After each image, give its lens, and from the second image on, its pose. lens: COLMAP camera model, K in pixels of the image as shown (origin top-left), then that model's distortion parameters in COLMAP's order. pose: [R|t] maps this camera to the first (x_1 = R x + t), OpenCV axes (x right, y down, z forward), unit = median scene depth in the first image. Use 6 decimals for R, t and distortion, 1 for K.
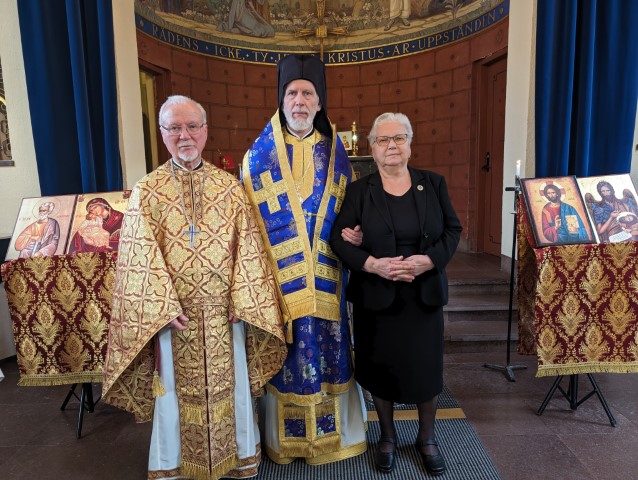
lens RADIAL K [[442.3, 0, 319.0], [0, 442.3, 240.0], [0, 0, 1]] dist [0.005315, 0.002026]
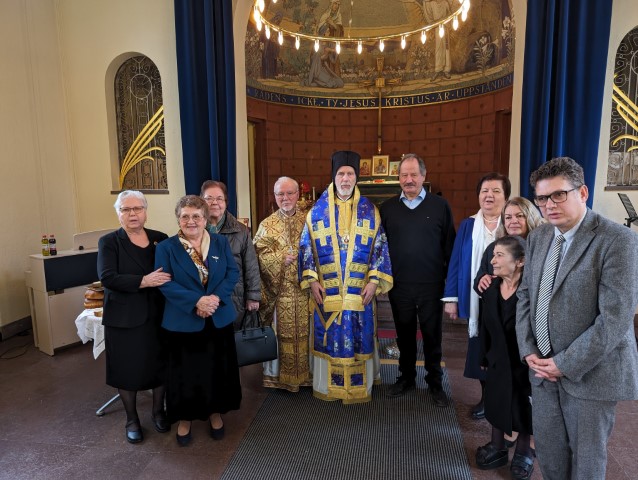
lens RADIAL K [[442.3, 0, 319.0], [0, 442.3, 240.0], [0, 0, 1]] dist [0.005315, 0.002026]
pose [[0.986320, 0.031928, -0.161720, 0.054152], [-0.032114, 0.999483, 0.001468, -0.015379], [0.161683, 0.003745, 0.986836, -0.292557]]
